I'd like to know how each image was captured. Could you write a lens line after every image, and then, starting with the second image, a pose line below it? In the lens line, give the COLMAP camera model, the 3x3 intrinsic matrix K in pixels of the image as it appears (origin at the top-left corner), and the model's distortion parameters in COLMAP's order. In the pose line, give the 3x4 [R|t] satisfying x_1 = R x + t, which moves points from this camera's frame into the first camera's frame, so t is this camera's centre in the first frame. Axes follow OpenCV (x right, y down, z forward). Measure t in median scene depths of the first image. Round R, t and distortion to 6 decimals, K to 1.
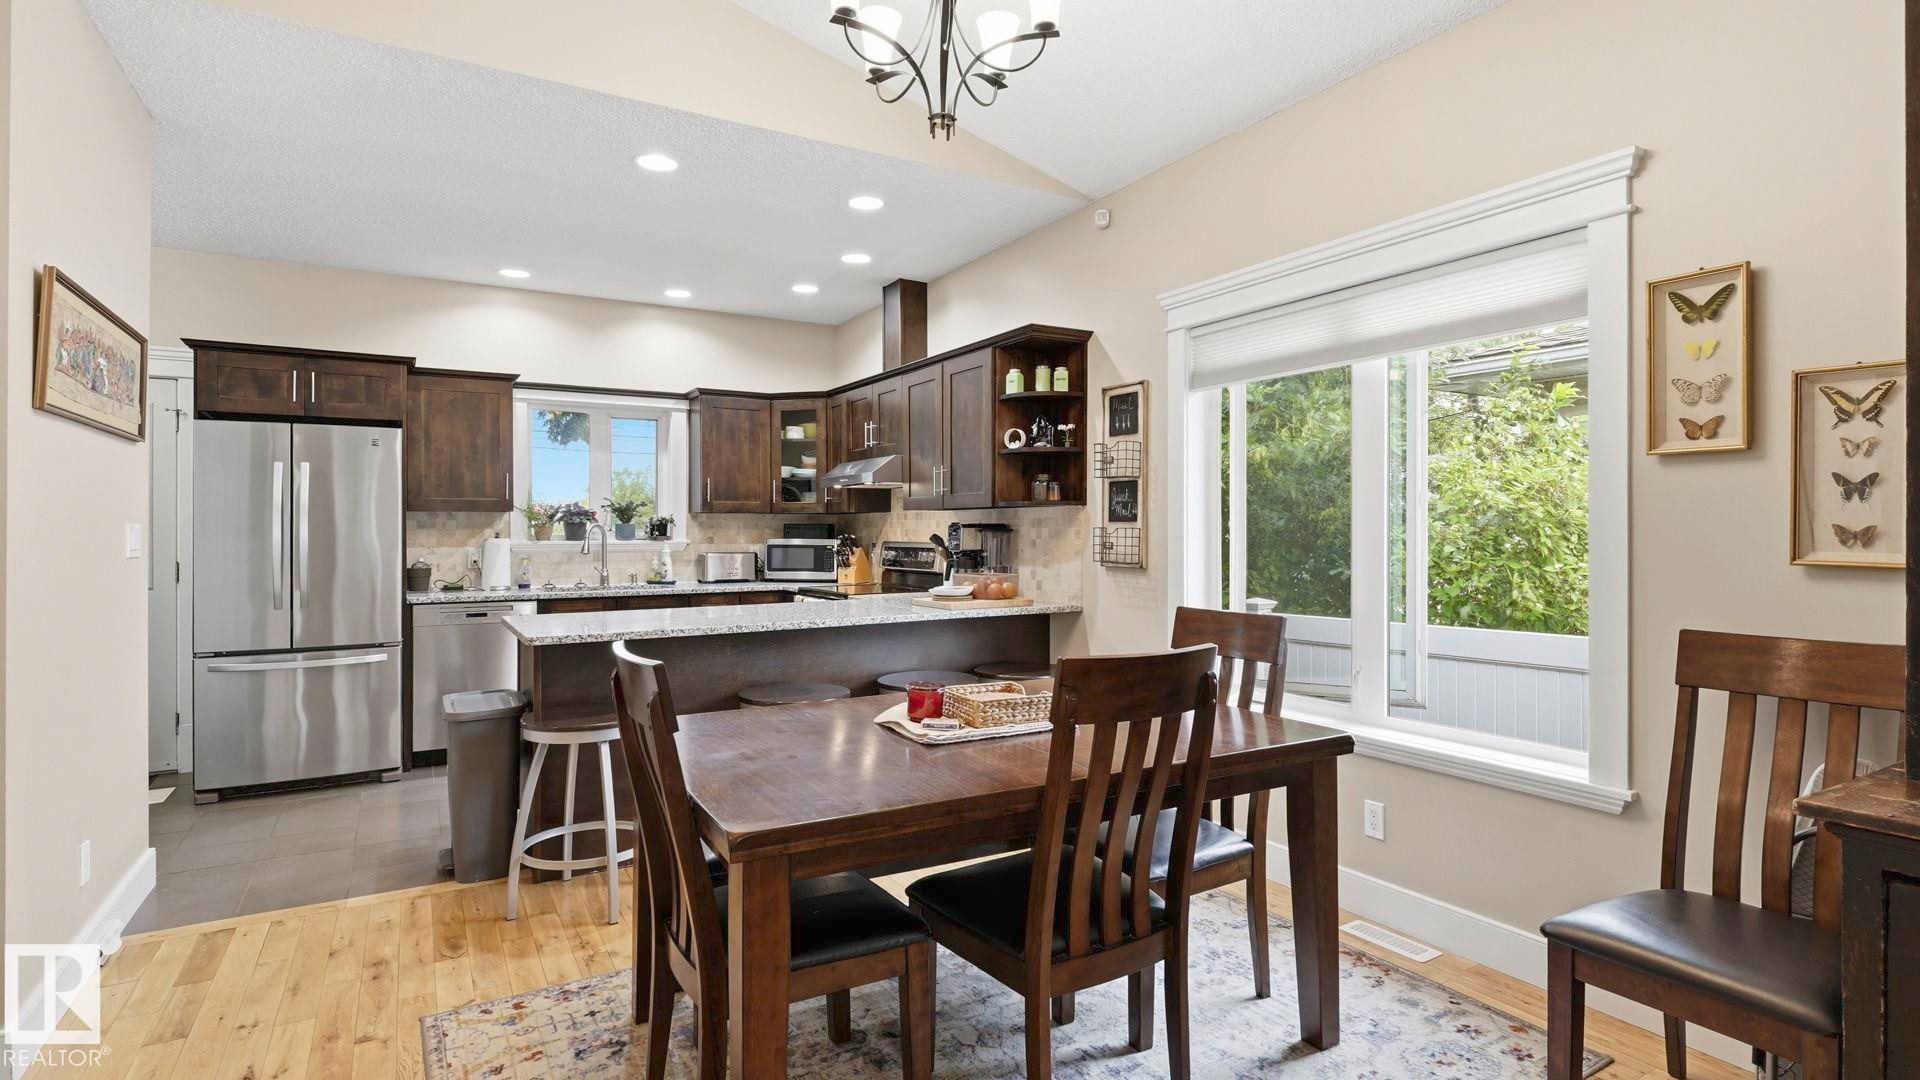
lens RADIAL K [[920.5, 0, 956.8], [0, 920.5, 533.0], [0, 0, 1]] dist [0.001787, 0.000347]
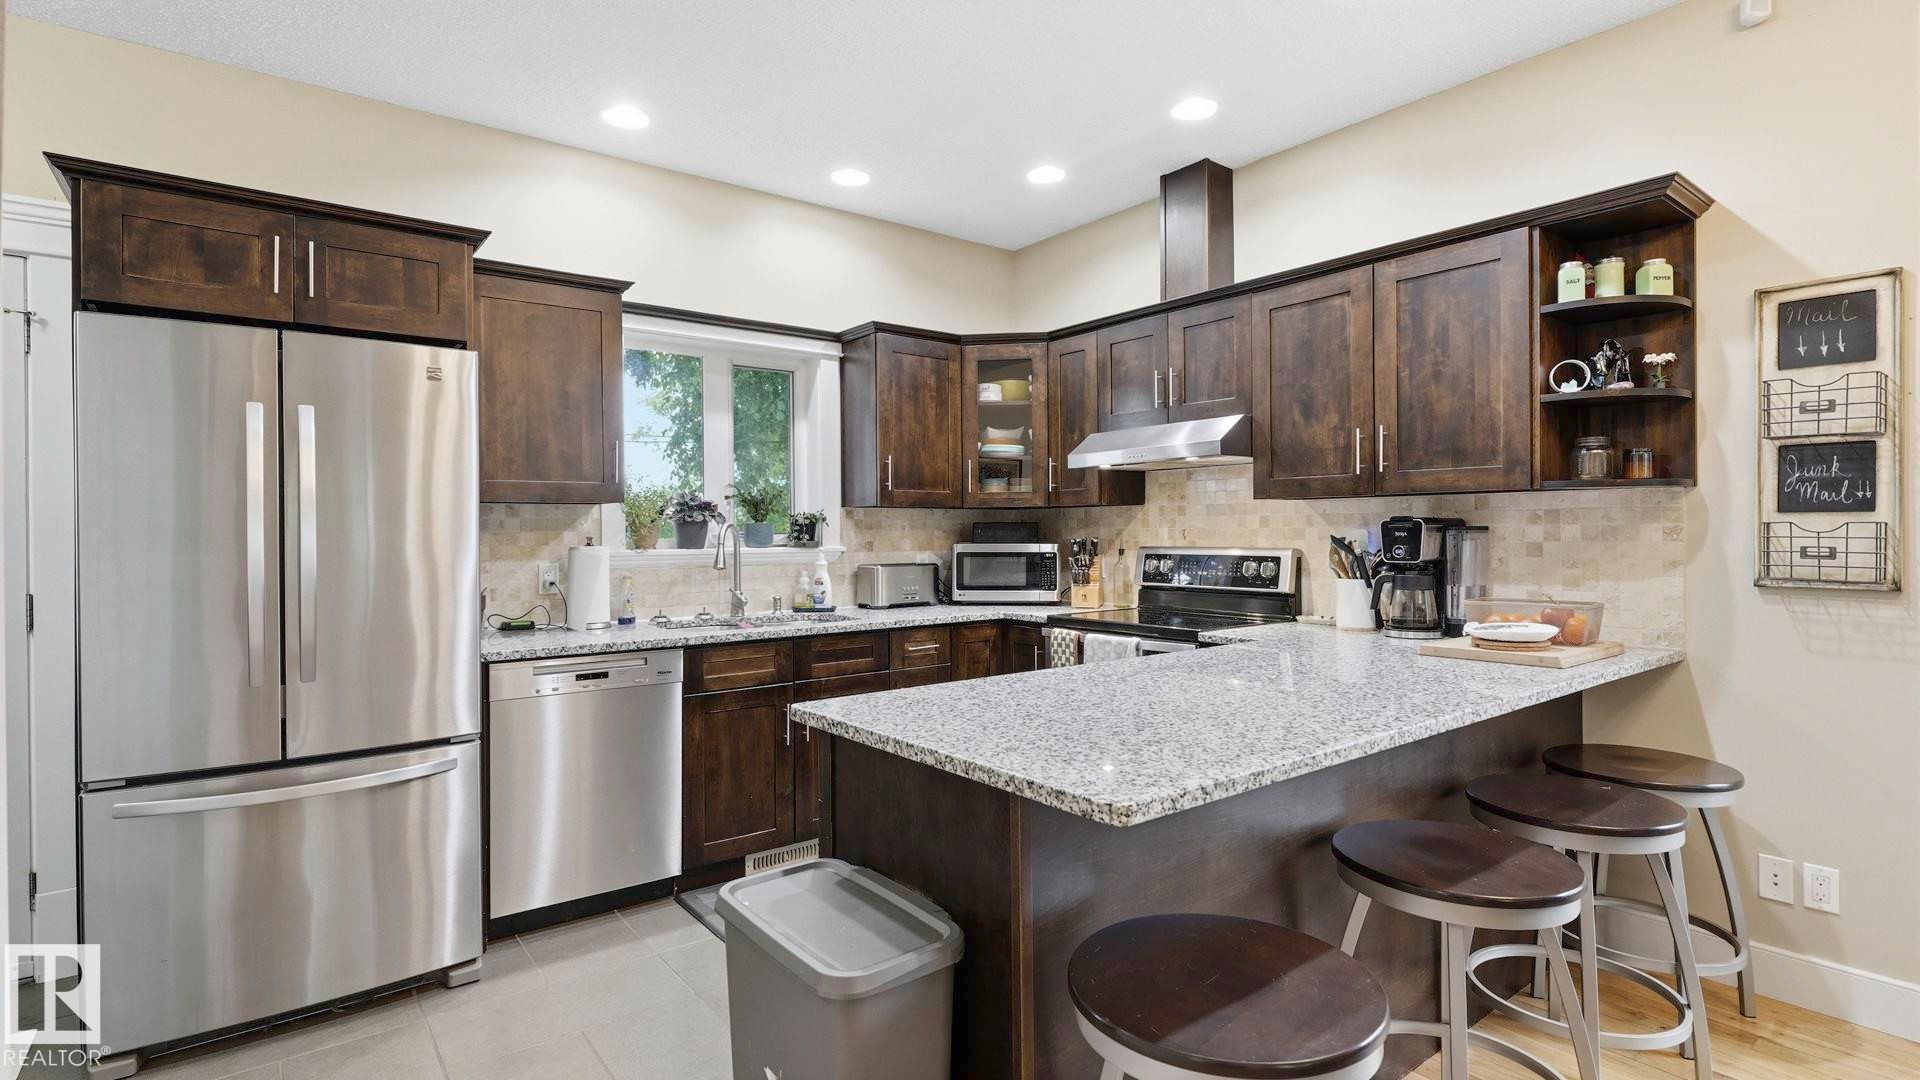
lens RADIAL K [[911.0, 0, 960.0], [0, 911.0, 540.0], [0, 0, 1]] dist [0.002069, -0.000122]
pose [[0.992705, -0.006187, 0.120410, -0.322571], [0.005667, 0.999973, 0.004660, 0.000183], [-0.120435, -0.003943, 0.992713, 0.352720]]
